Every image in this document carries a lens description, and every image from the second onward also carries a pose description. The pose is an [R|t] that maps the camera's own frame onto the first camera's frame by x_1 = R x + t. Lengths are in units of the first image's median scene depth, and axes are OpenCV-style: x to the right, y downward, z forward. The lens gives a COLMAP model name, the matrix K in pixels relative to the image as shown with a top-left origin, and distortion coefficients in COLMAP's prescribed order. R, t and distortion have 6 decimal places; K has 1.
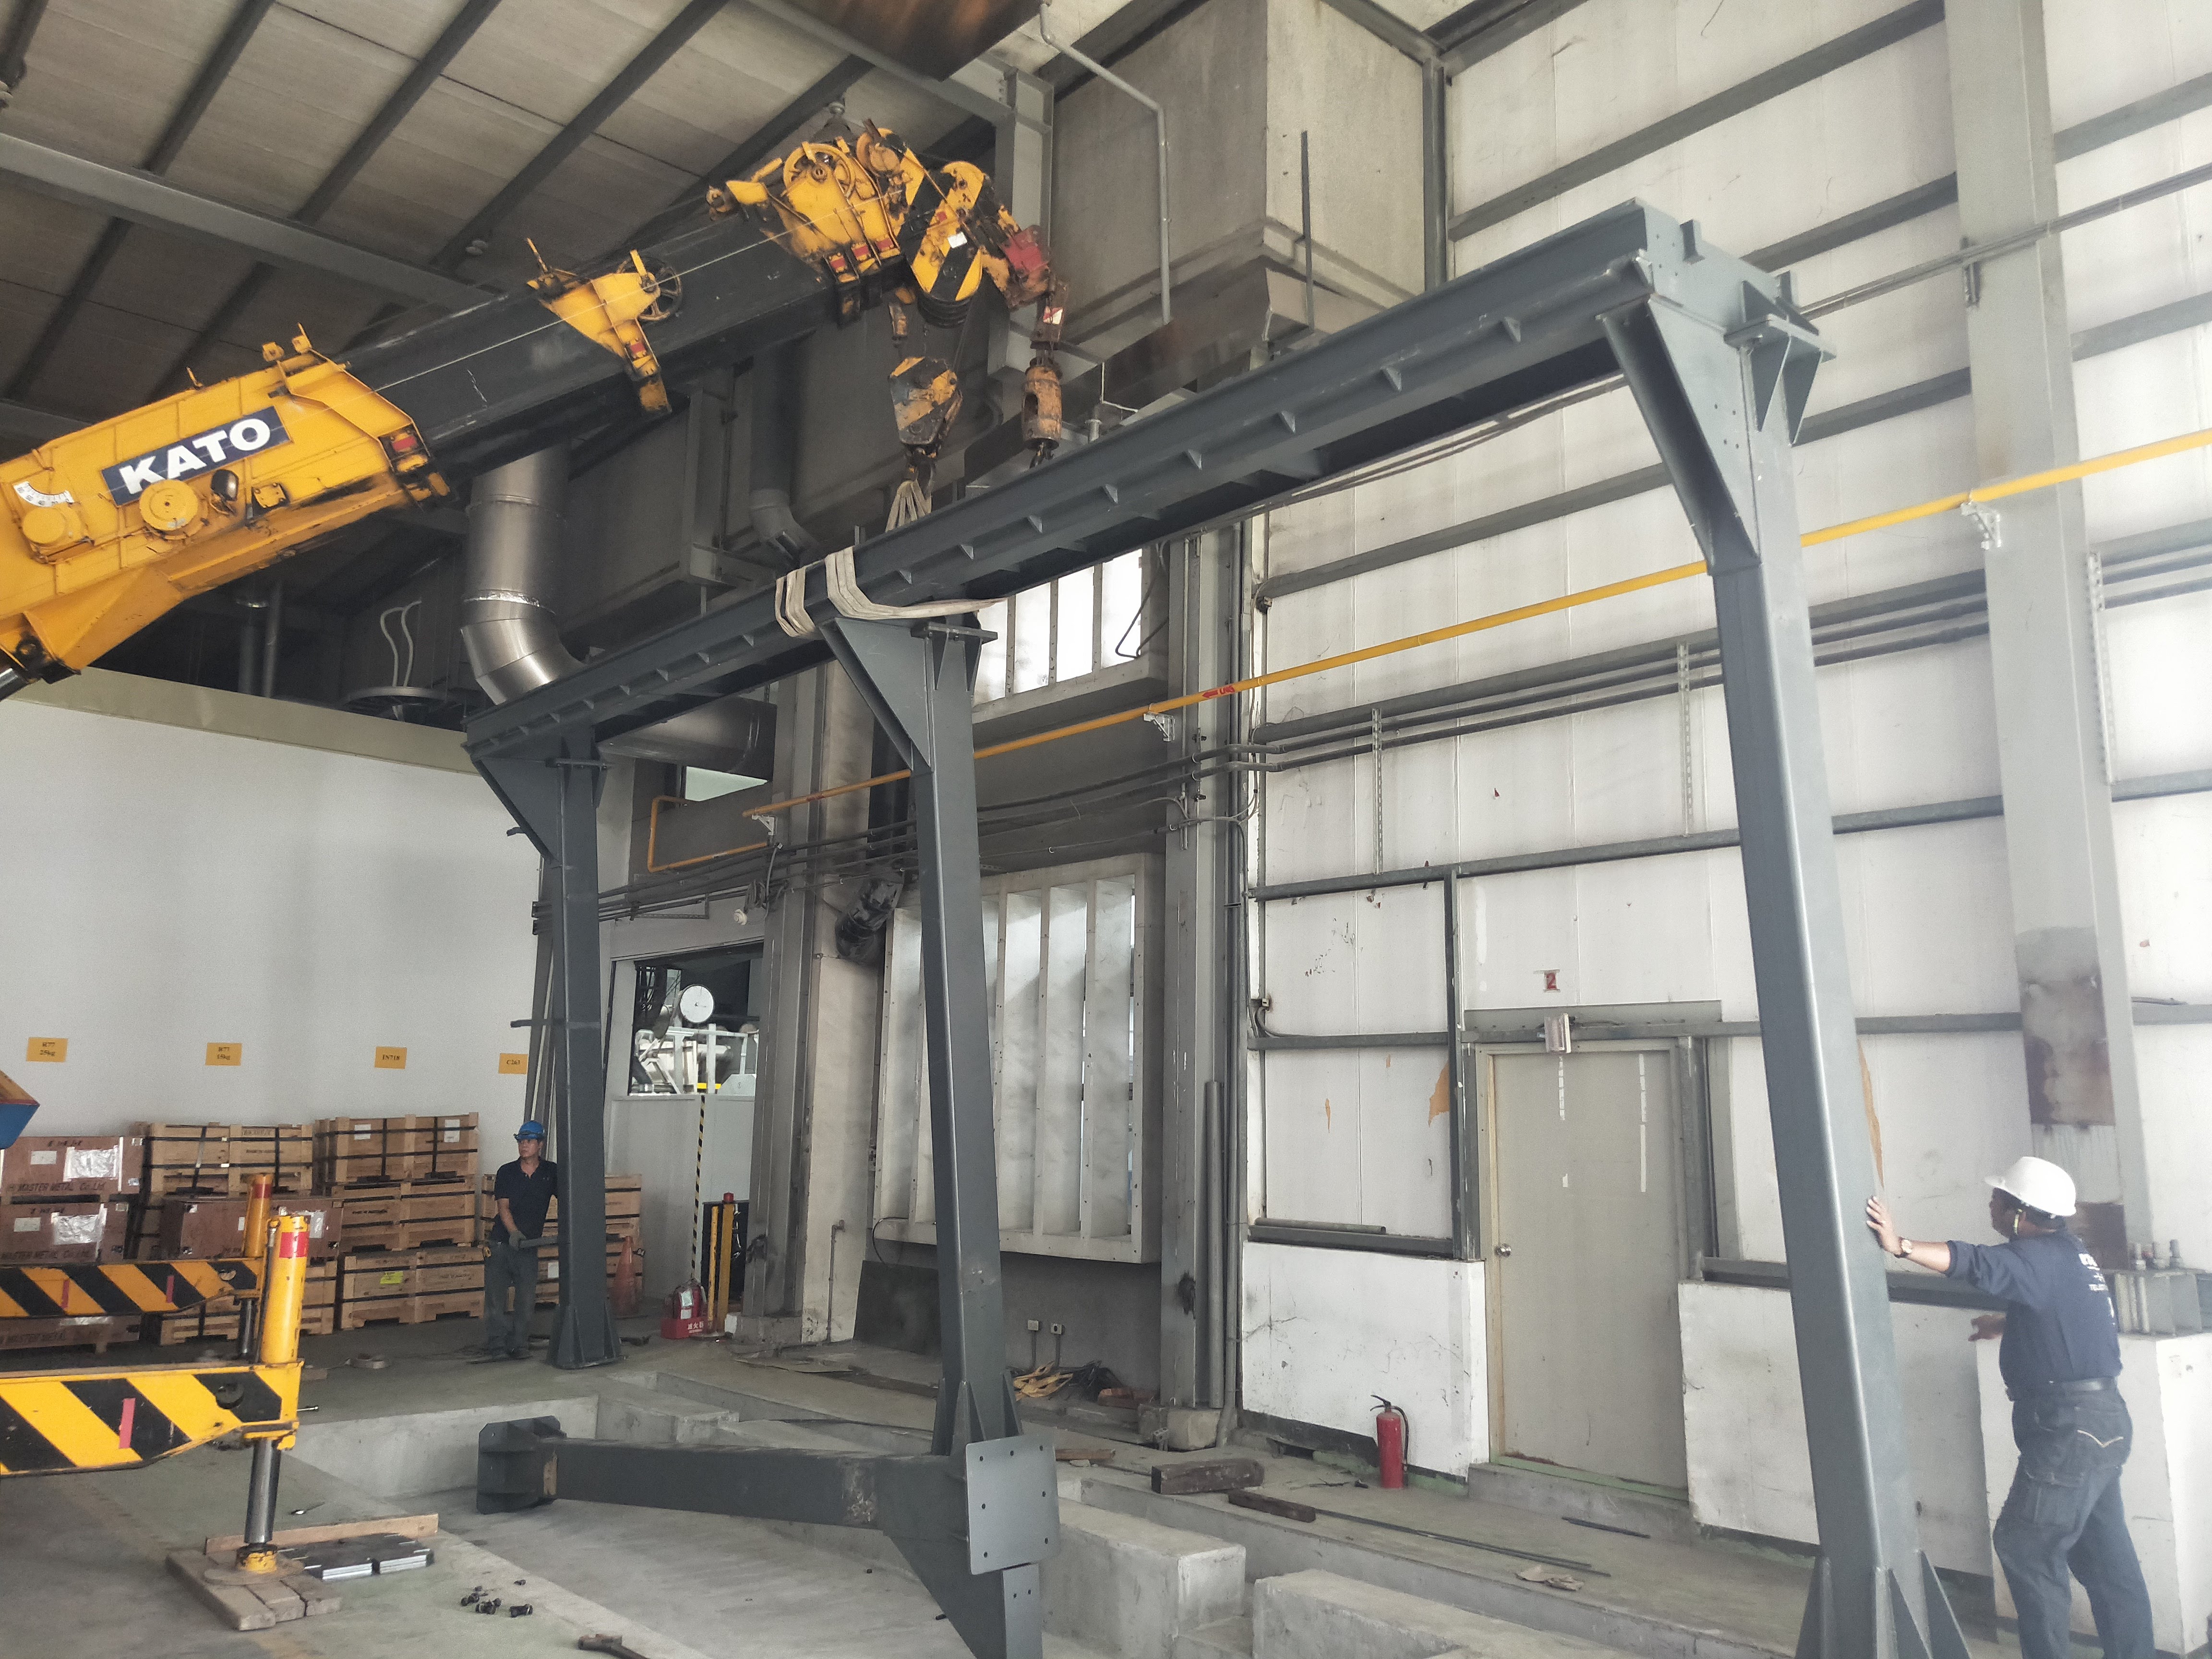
lens RADIAL K [[1640.1, 0, 1096.3], [0, 1640.1, 849.4], [0, 0, 1]] dist [0.063000, -0.040819]
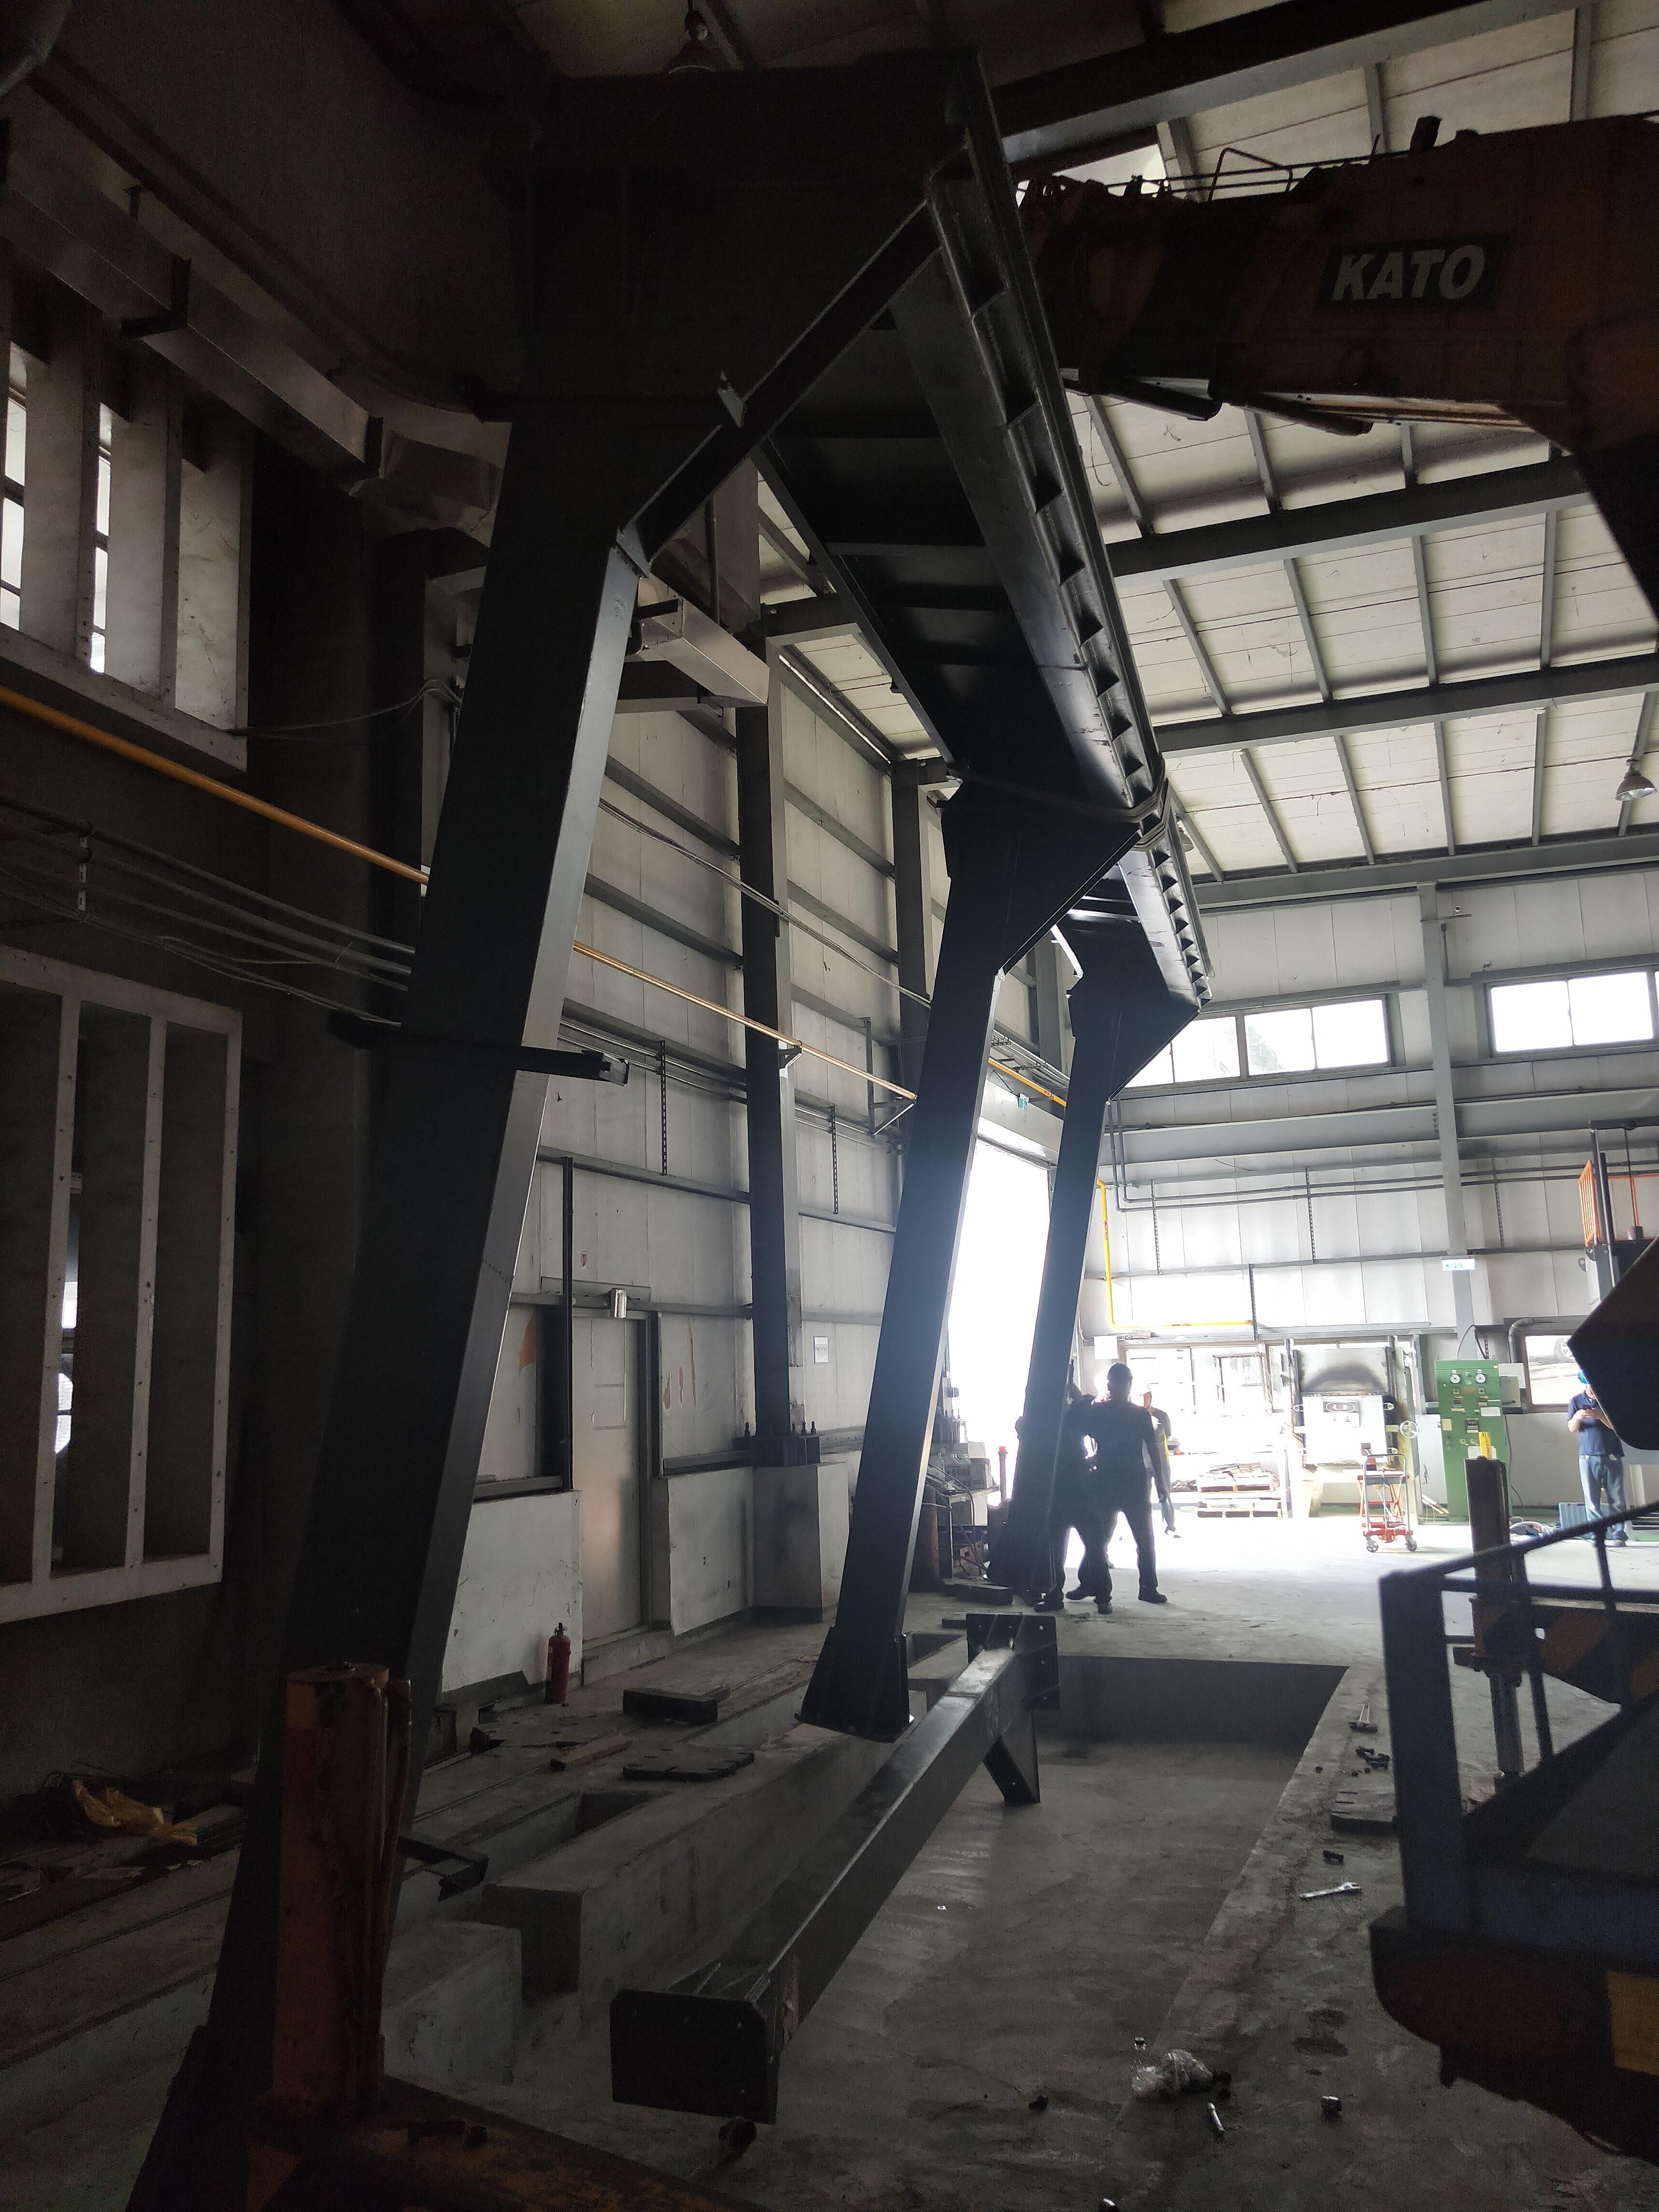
lens RADIAL K [[1648.2, 0, 829.5], [0, 1648.2, 1106.0], [0, 0, 1]] dist [0.063687, -0.040531]
pose [[-0.436644, 0.140412, 0.888609, -0.881768], [-0.131764, 0.967112, -0.217562, 0.201097], [-0.889933, -0.212084, -0.403782, 1.274700]]
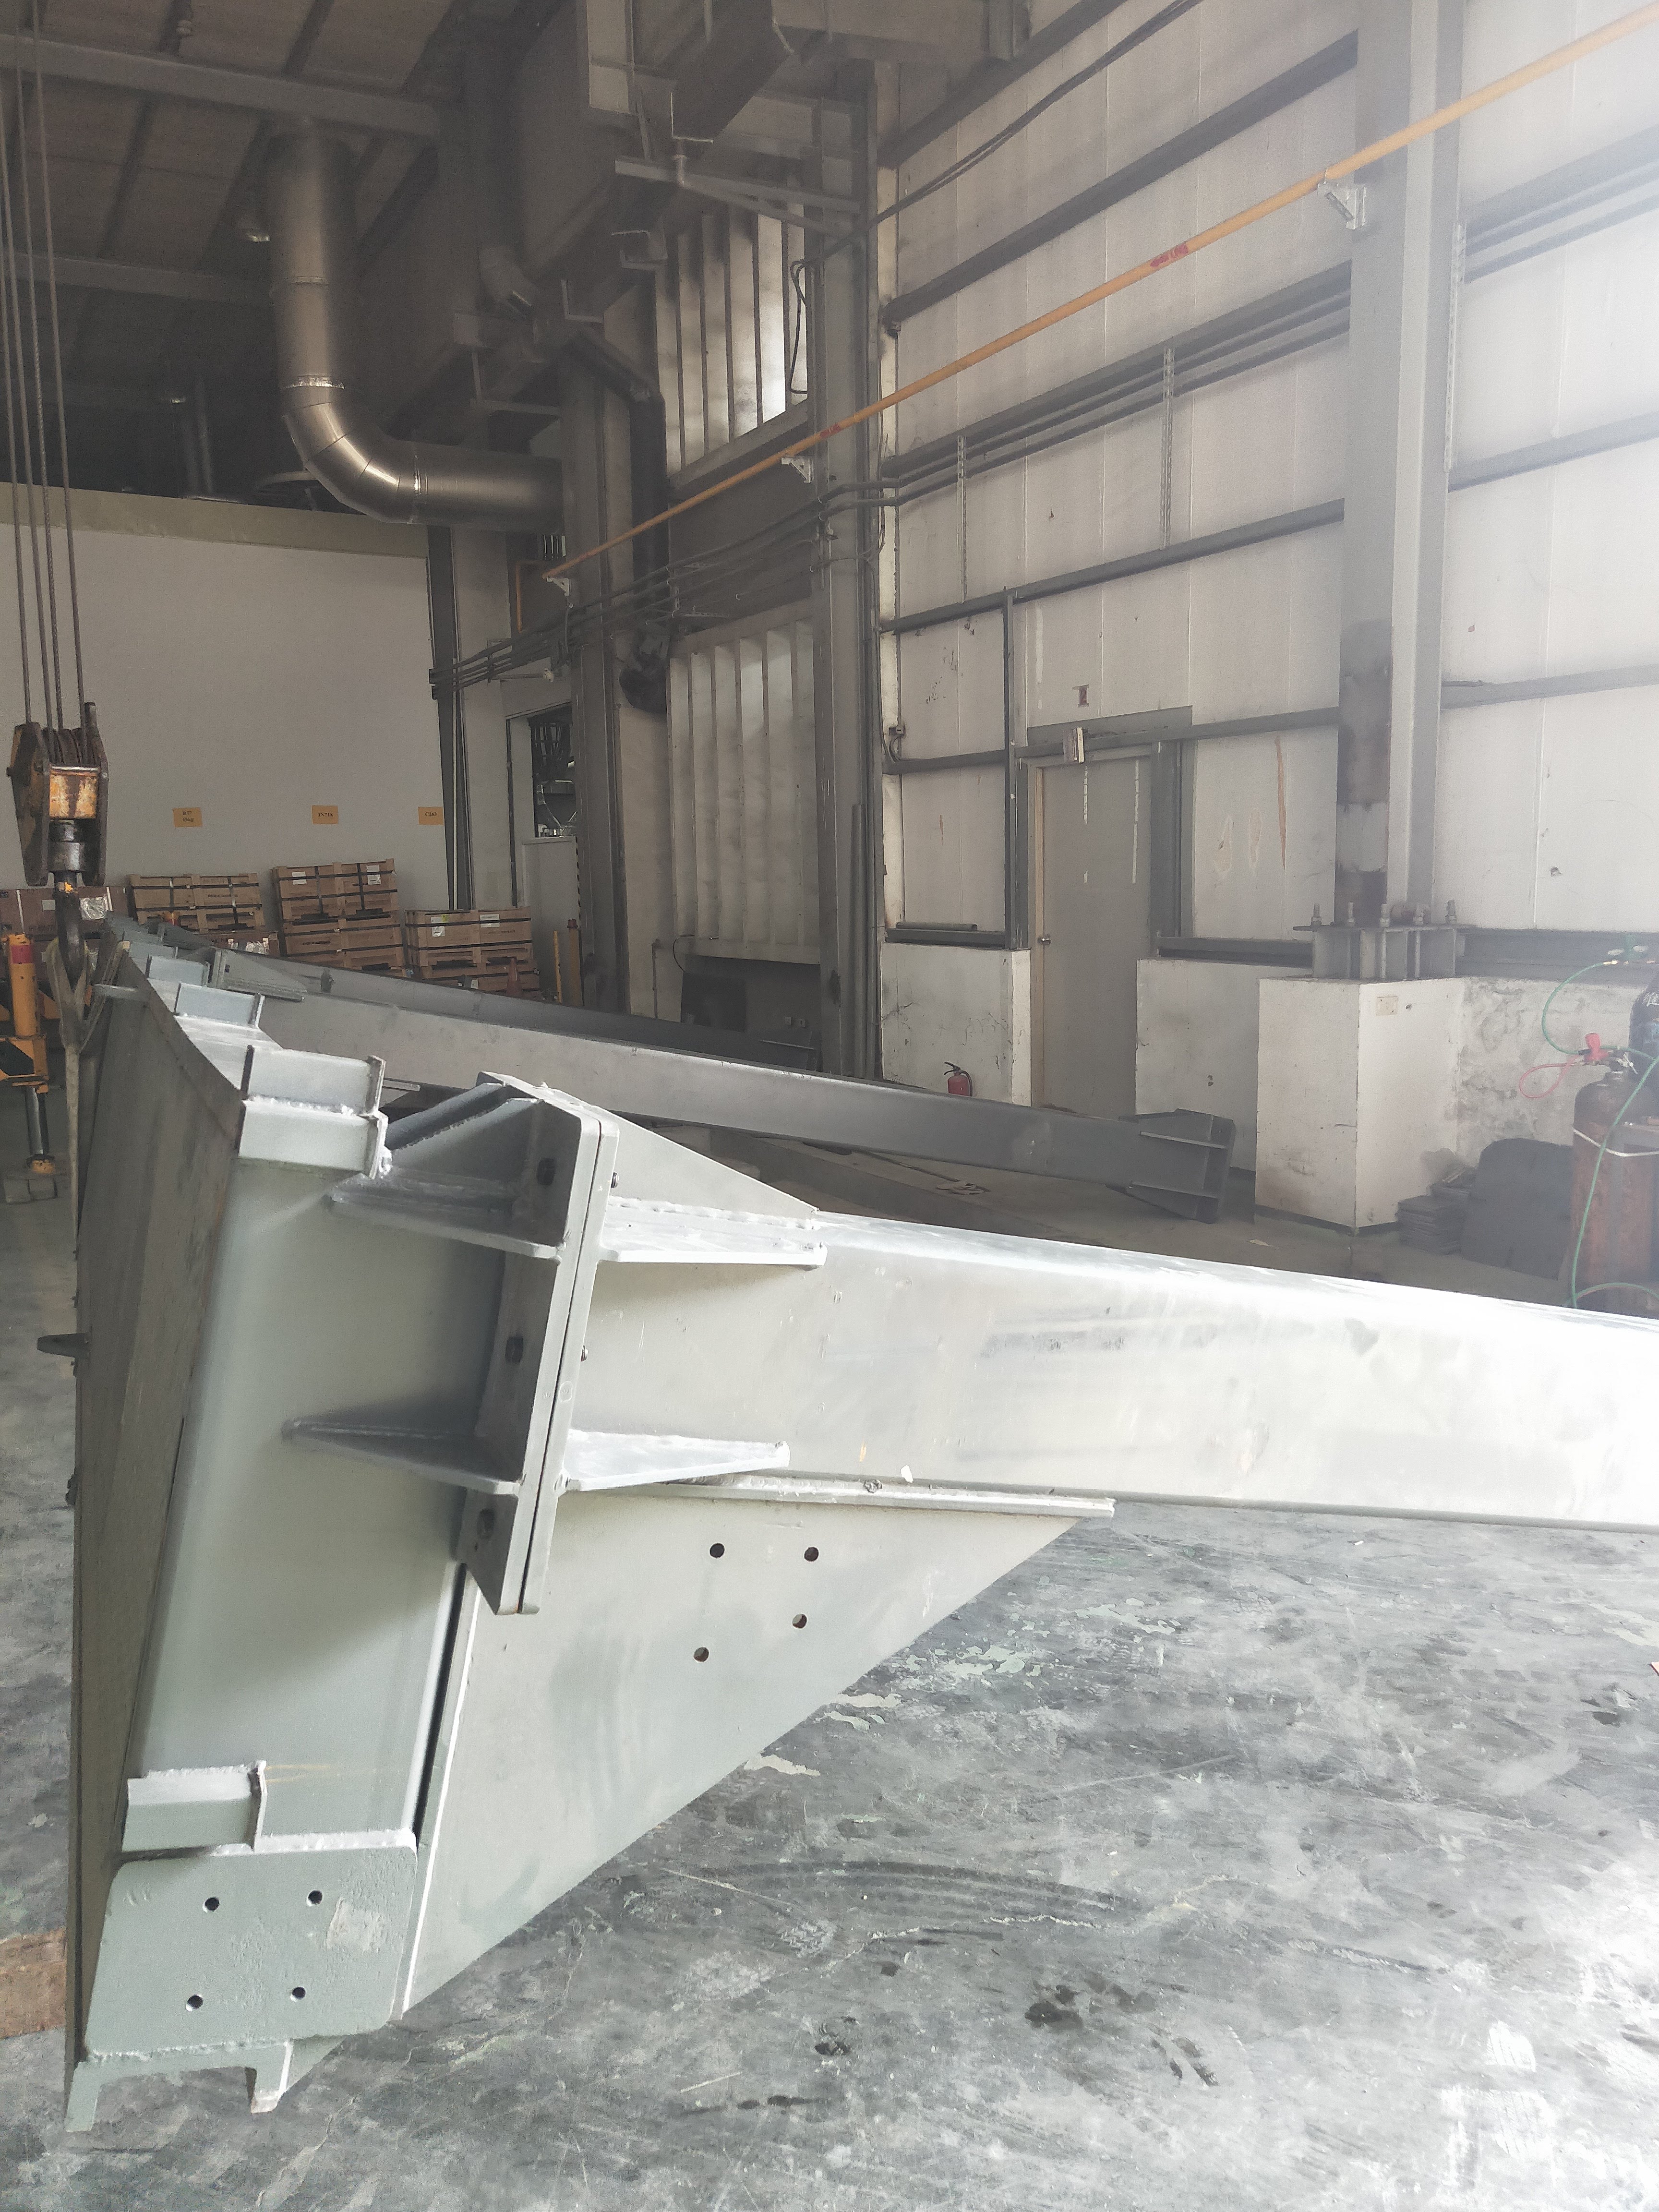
lens RADIAL K [[1640.1, 0, 824.1], [0, 1640.1, 1077.8], [0, 0, 1]] dist [0.063000, -0.040819]
pose [[0.972467, -0.011777, -0.232743, 0.334356], [0.079870, 0.955077, 0.285393, -0.003405], [0.218927, -0.296125, 0.929721, -0.114673]]
